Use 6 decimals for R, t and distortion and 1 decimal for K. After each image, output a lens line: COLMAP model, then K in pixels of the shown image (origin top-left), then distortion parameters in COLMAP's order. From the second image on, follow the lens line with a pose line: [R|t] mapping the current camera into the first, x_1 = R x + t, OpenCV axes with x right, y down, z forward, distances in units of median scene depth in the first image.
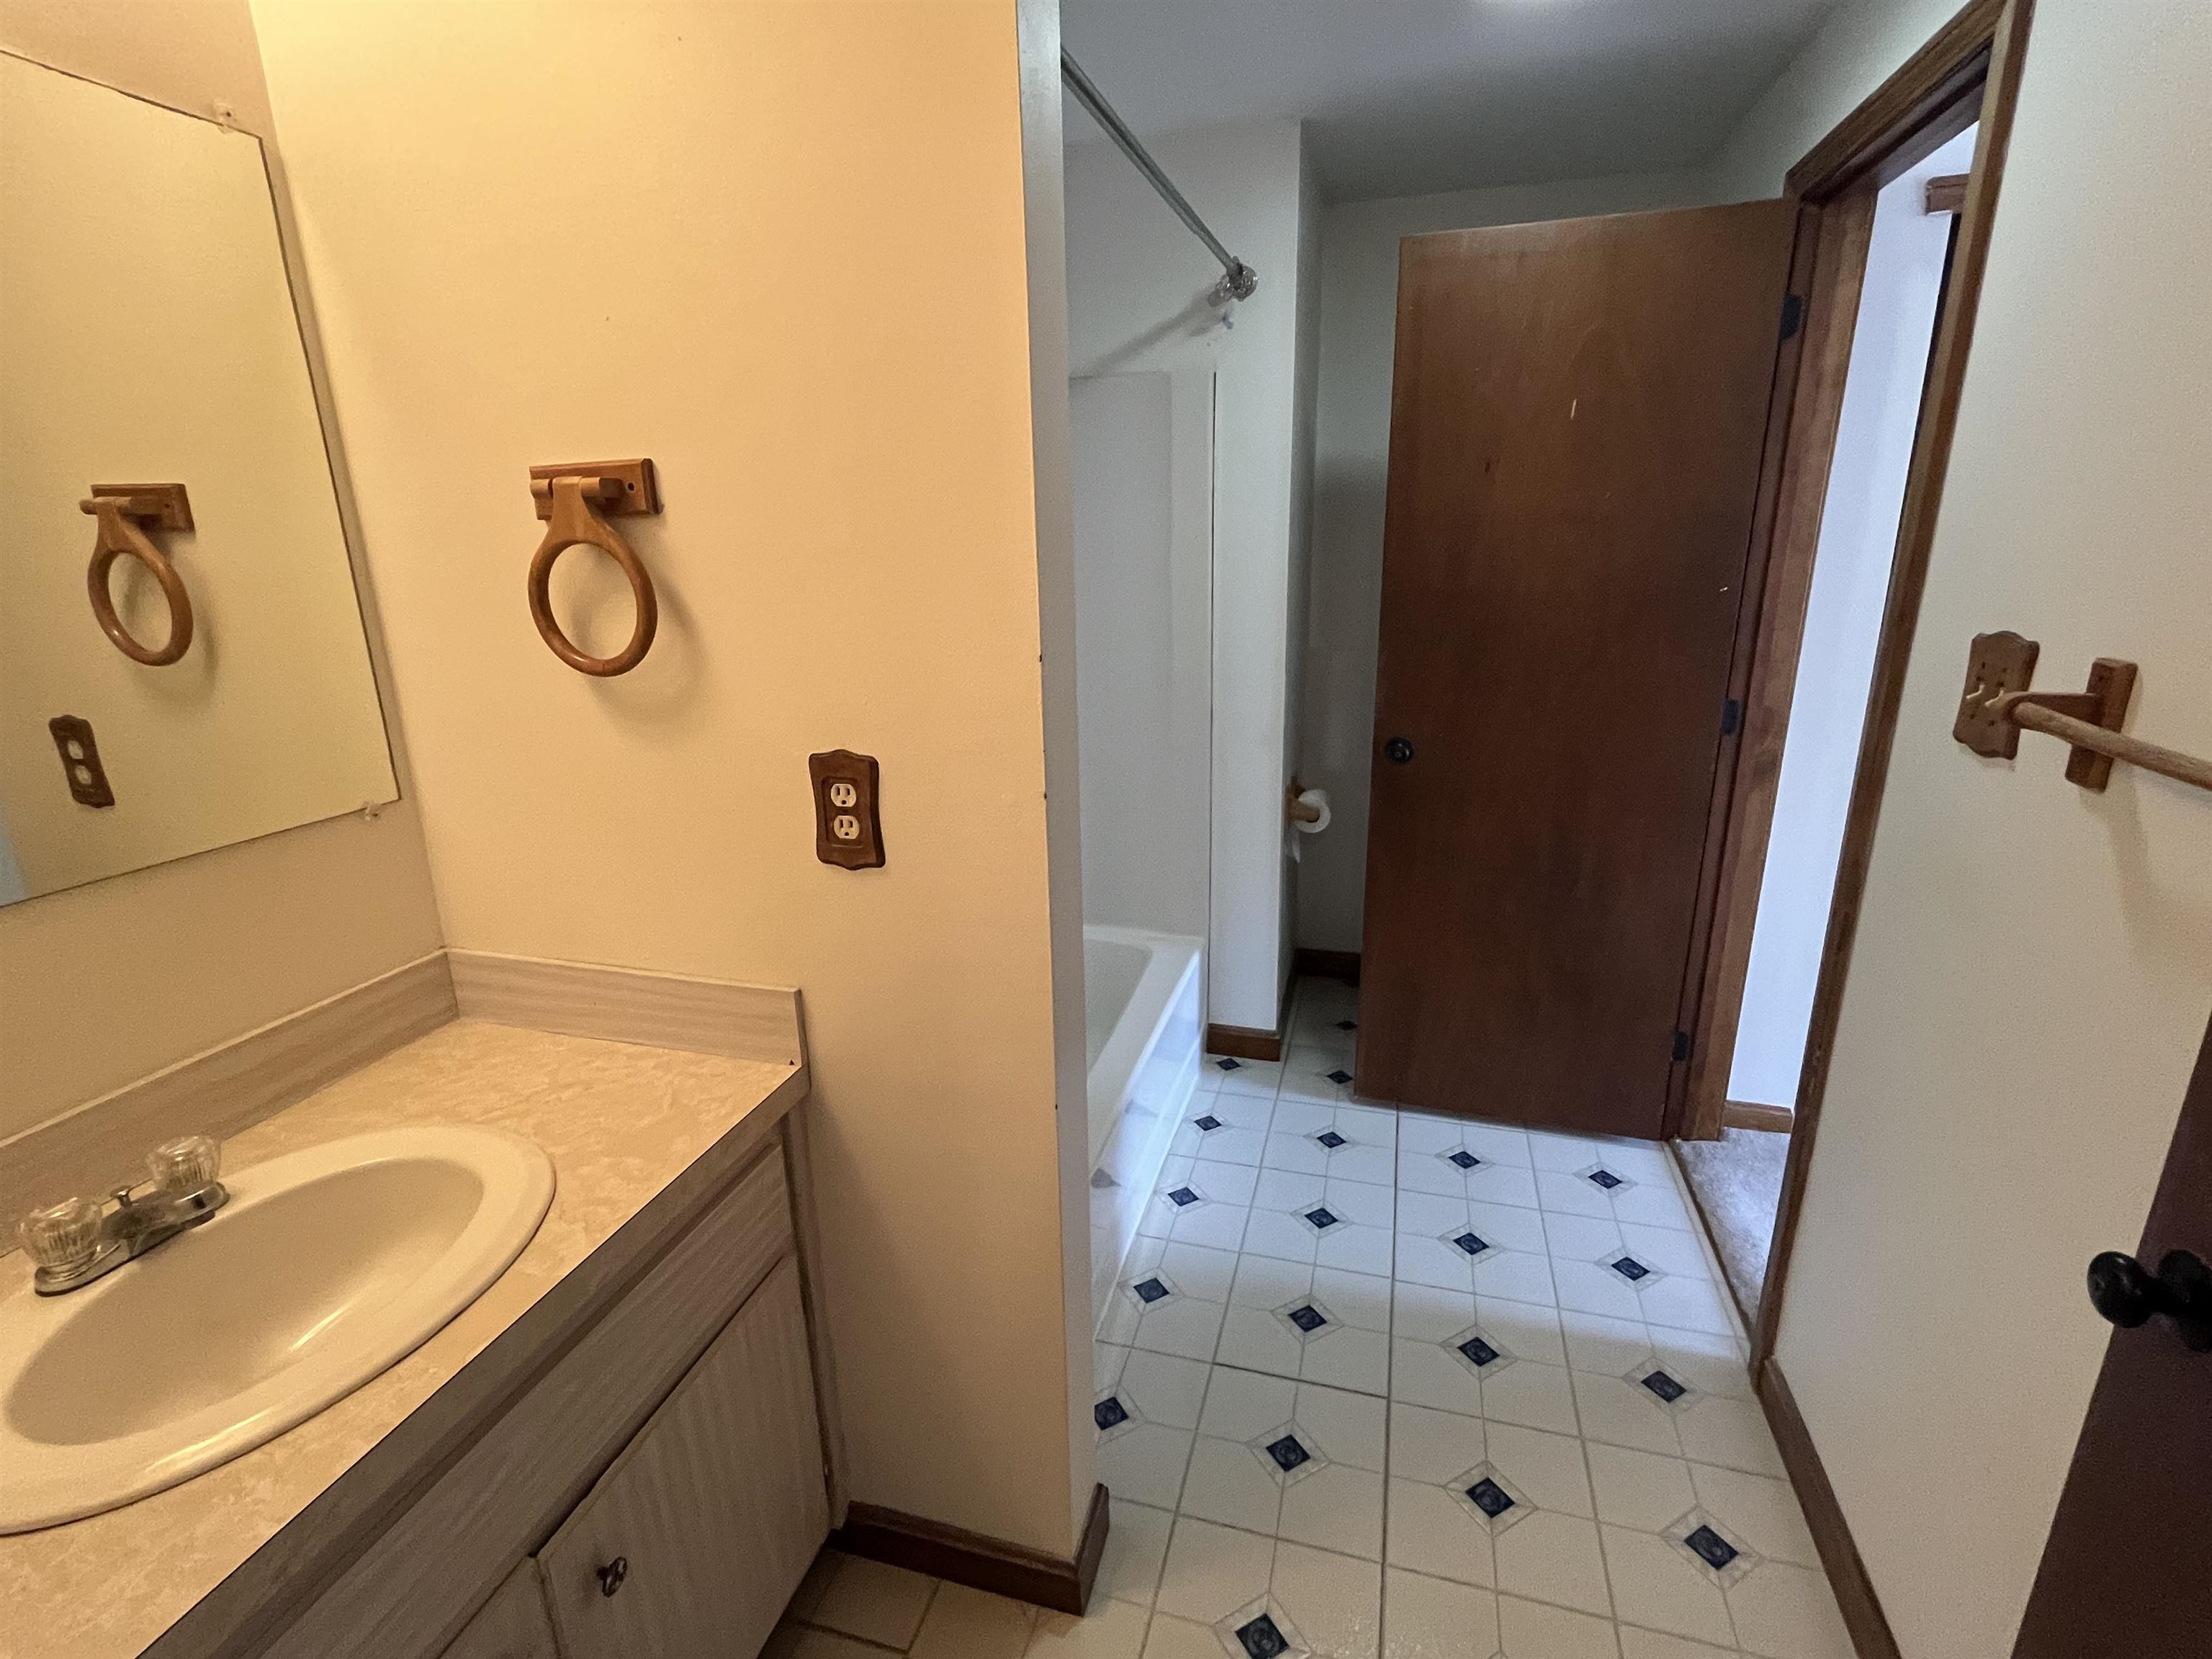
lens RADIAL K [[1026.8, 0, 1113.6], [0, 1026.8, 822.0], [0, 0, 1]] dist [-0.005934, -0.001142]
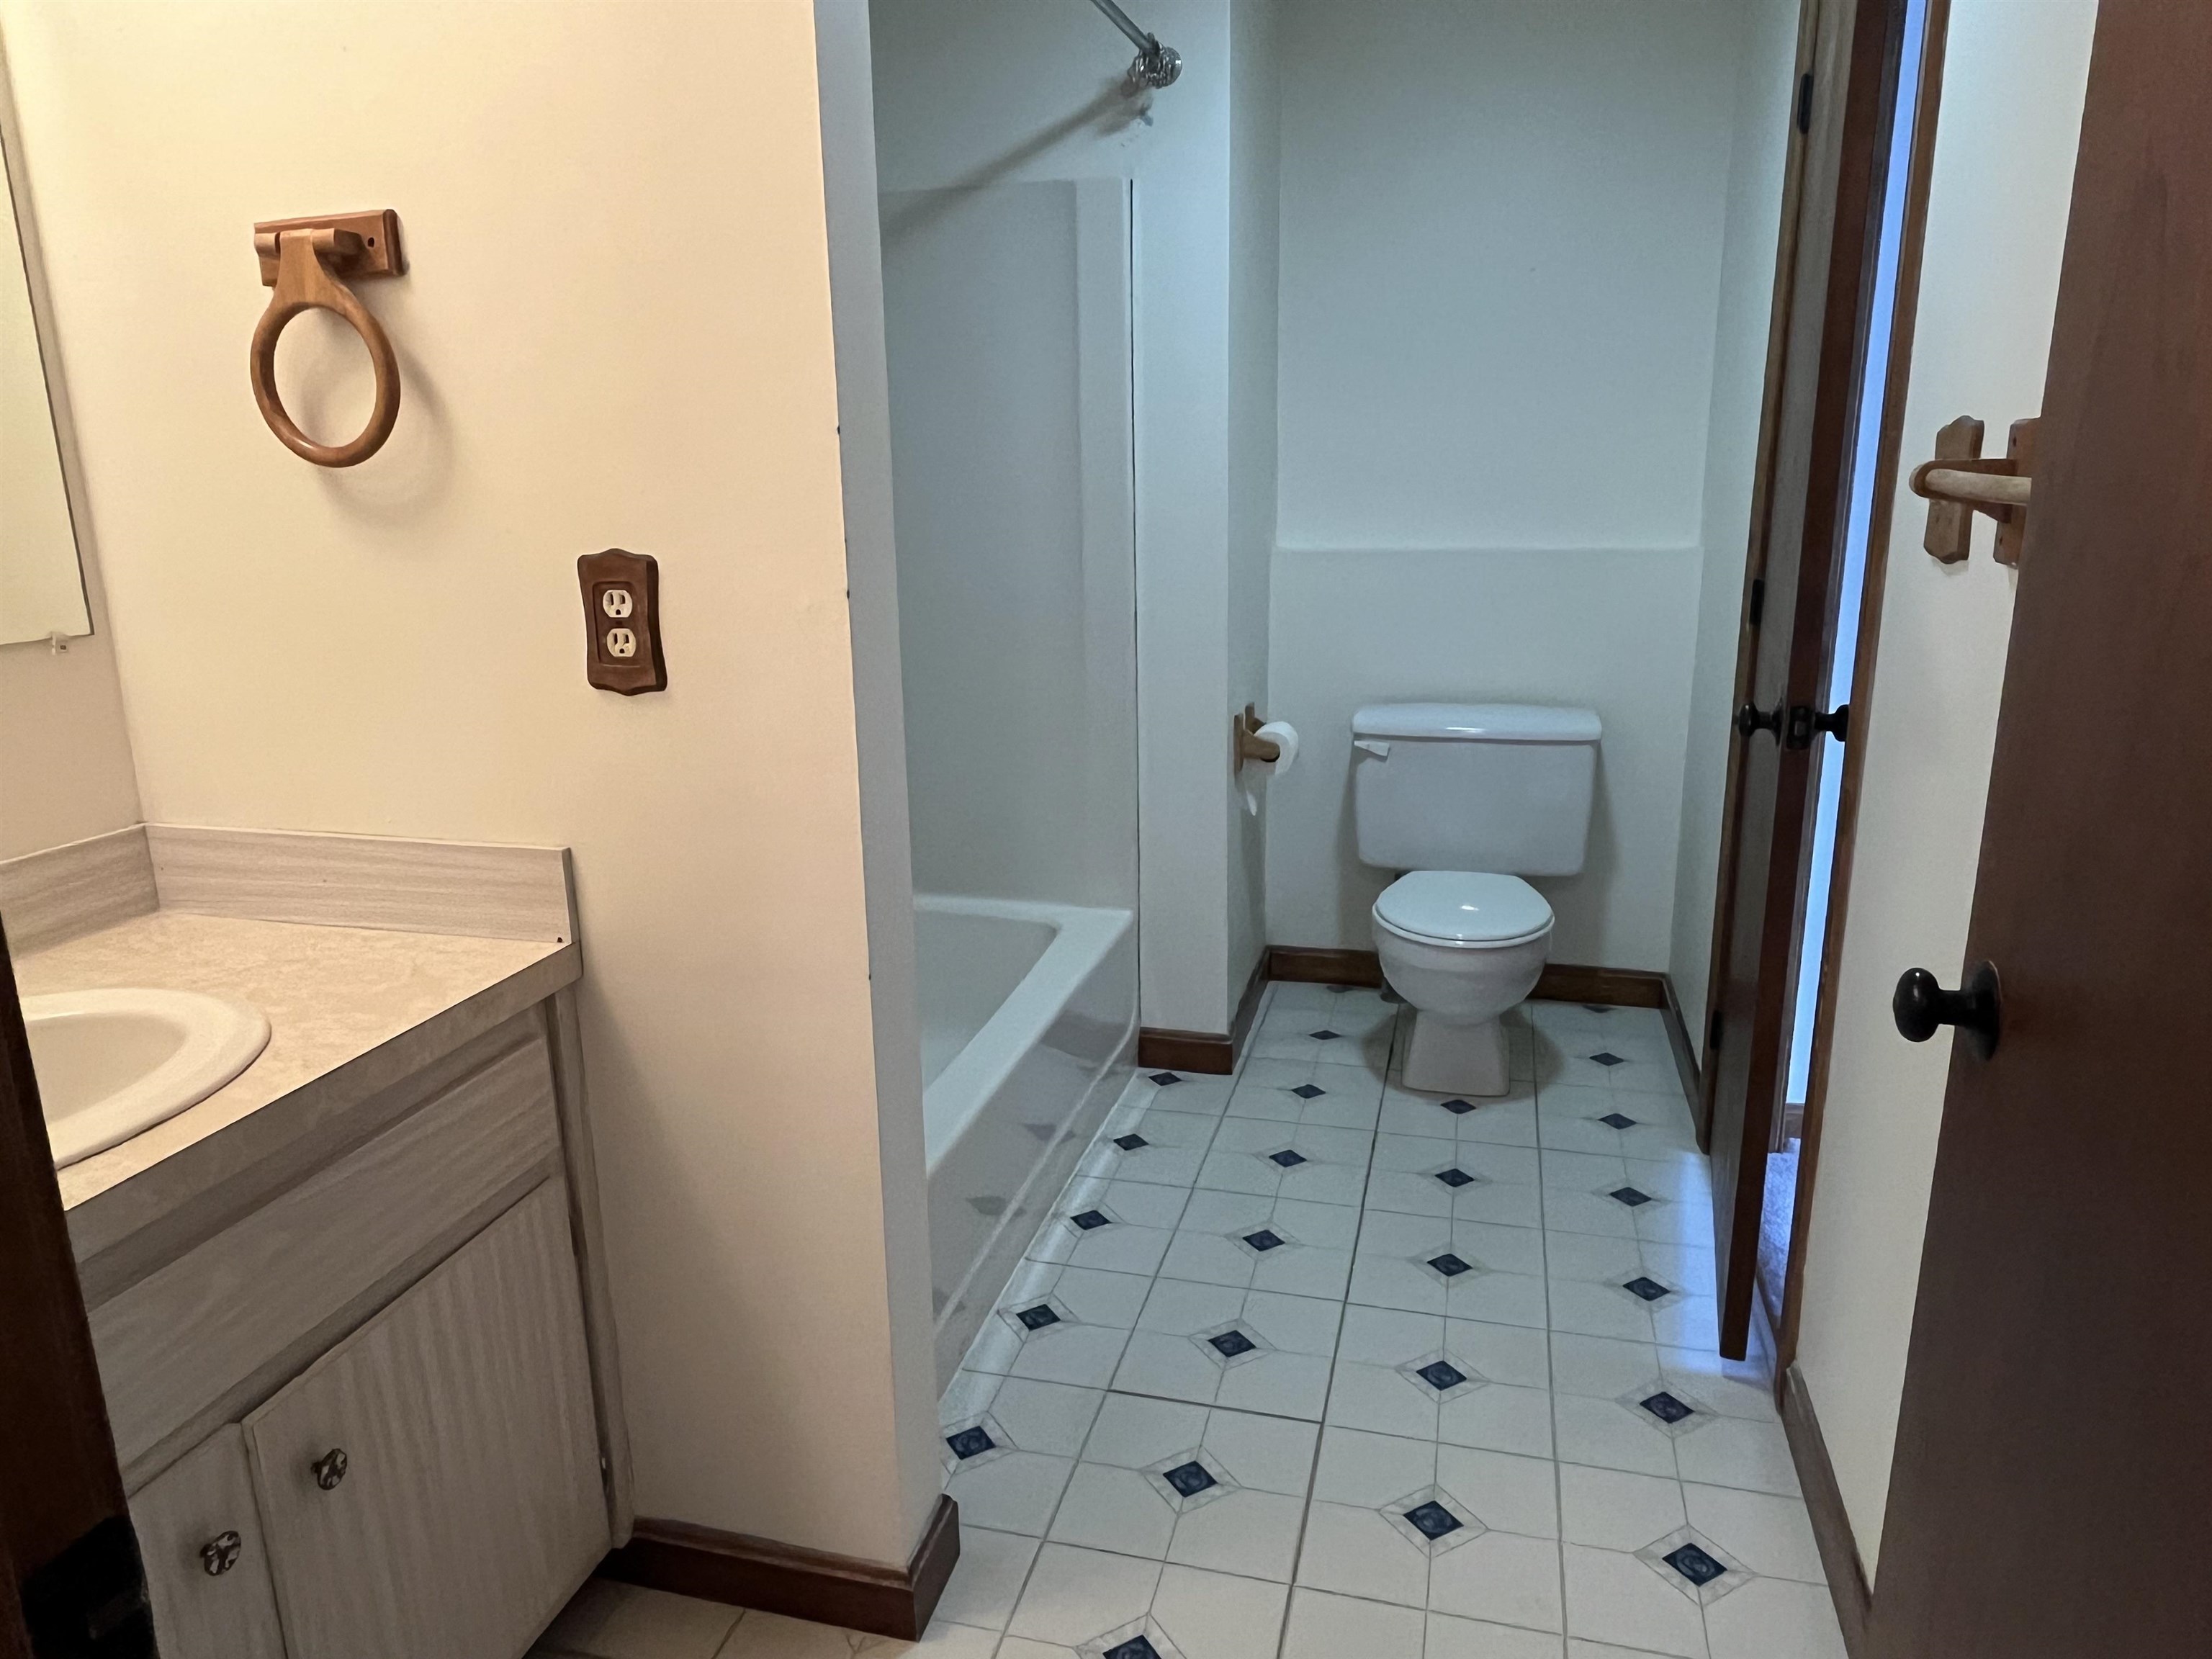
lens RADIAL K [[1436.3, 0, 1102.5], [0, 1436.3, 831.2], [0, 0, 1]] dist [-0.003984, -0.004198]
pose [[0.999892, -0.002260, 0.014502, 0.103172], [0.002658, 0.999619, -0.027470, 0.165179], [-0.014435, 0.027505, 0.999517, -0.164856]]
